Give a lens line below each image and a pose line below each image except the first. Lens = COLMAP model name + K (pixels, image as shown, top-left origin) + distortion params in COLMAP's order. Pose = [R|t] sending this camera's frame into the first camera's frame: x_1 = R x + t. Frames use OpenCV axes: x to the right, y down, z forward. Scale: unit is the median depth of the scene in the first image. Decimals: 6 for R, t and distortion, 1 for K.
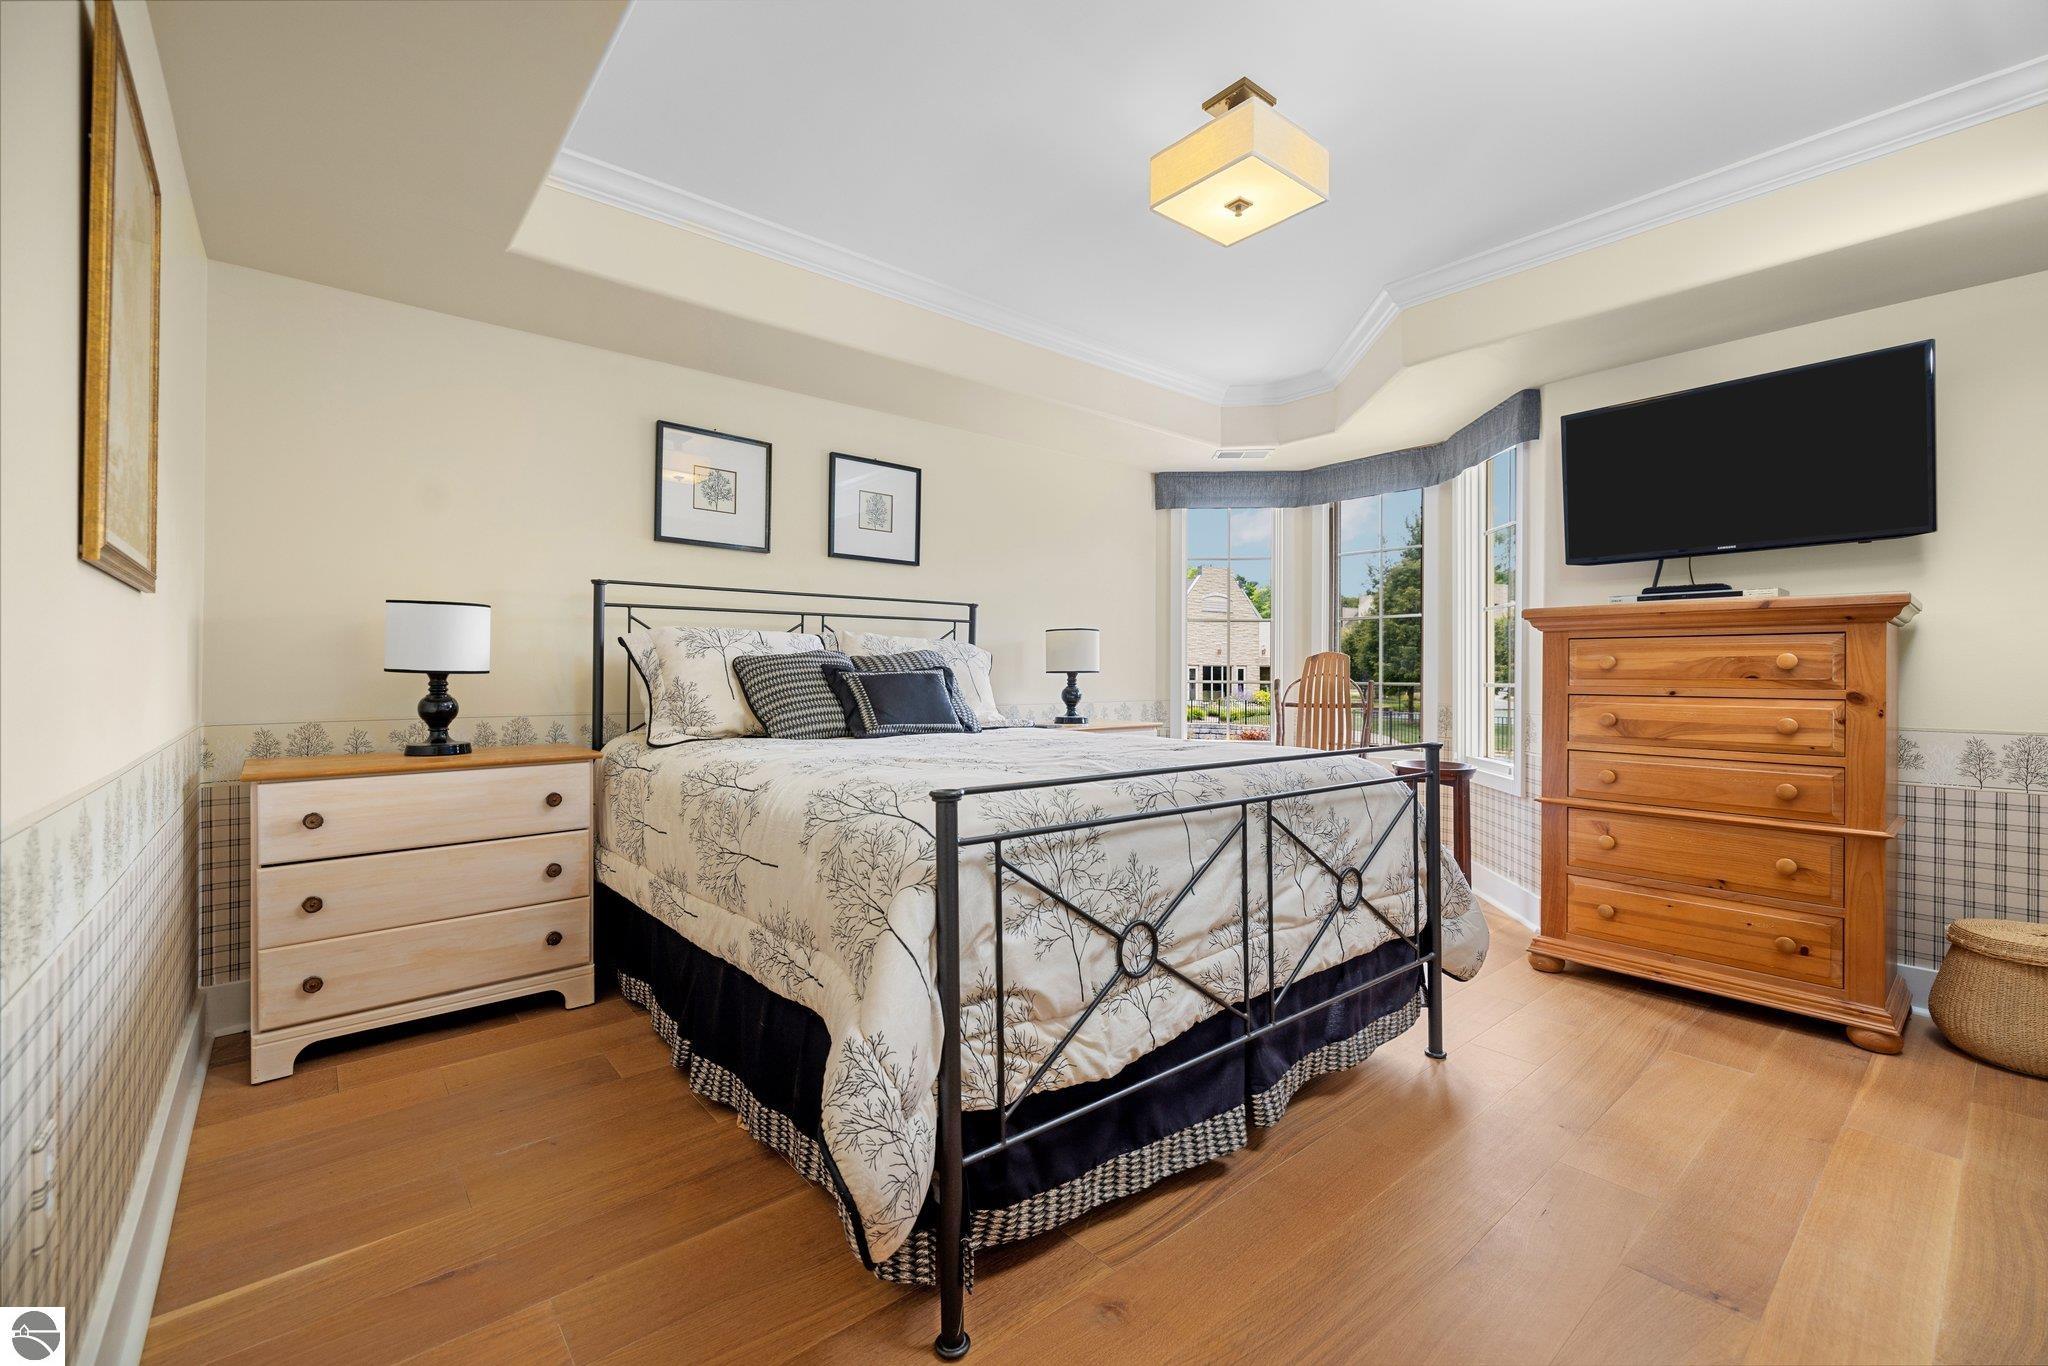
lens RADIAL K [[854.0, 0, 1023.7], [0, 854.0, 669.3], [0, 0, 1]] dist [-0.001998, -0.000437]
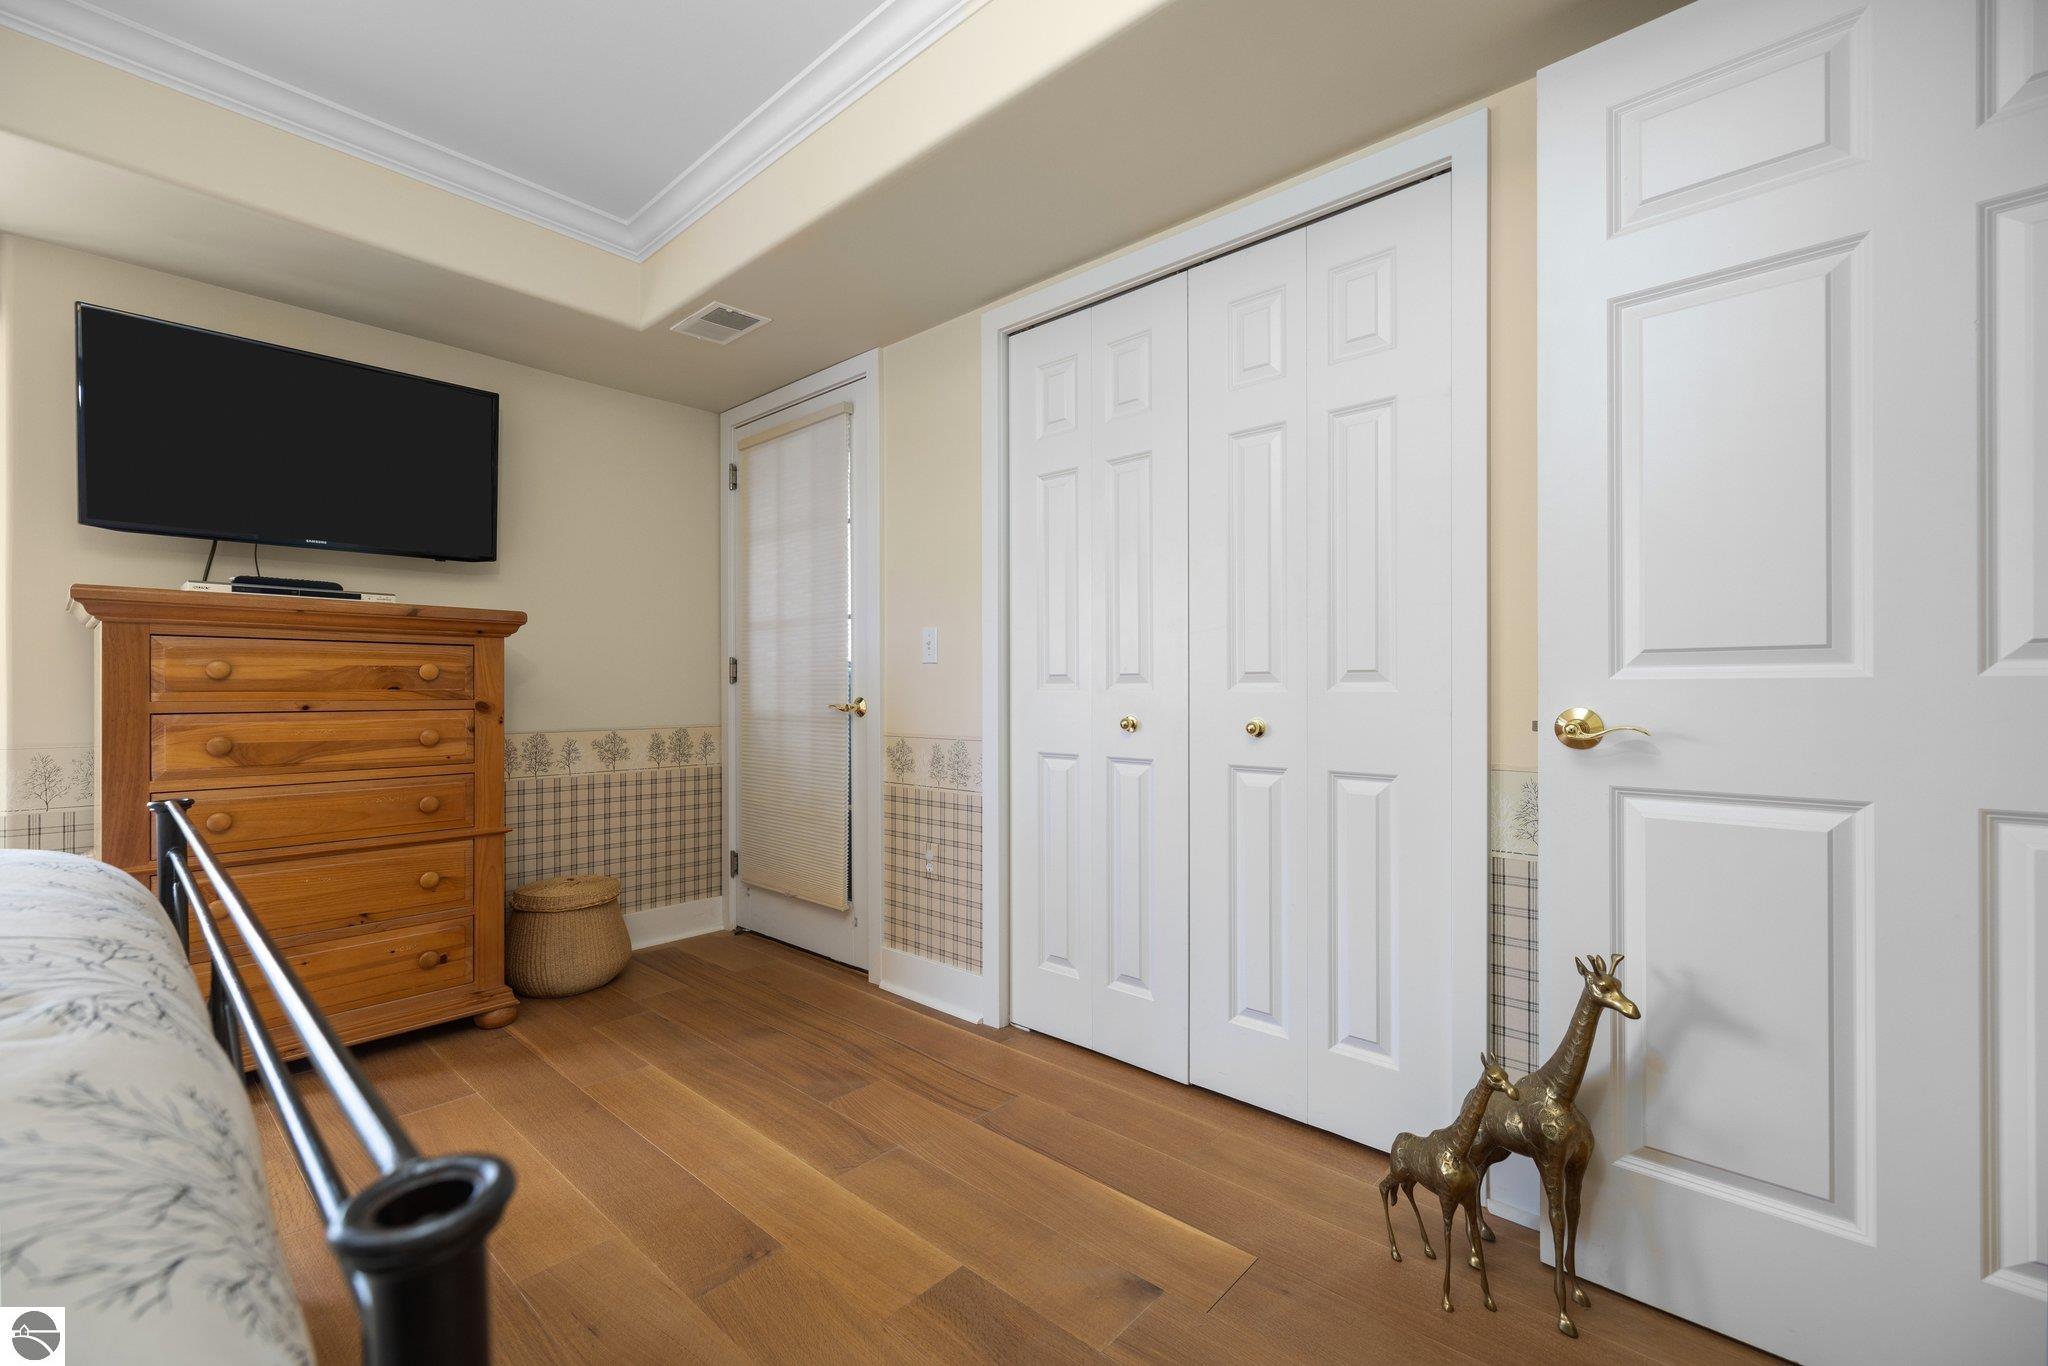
lens RADIAL K [[854.0, 0, 1018.2], [0, 854.0, 687.2], [0, 0, 1]] dist [-0.001998, -0.000437]
pose [[-0.142873, -0.005554, 0.989725, -0.176175], [-0.007039, 0.999965, 0.004595, -0.000946], [-0.989716, -0.006311, -0.142907, 0.461542]]
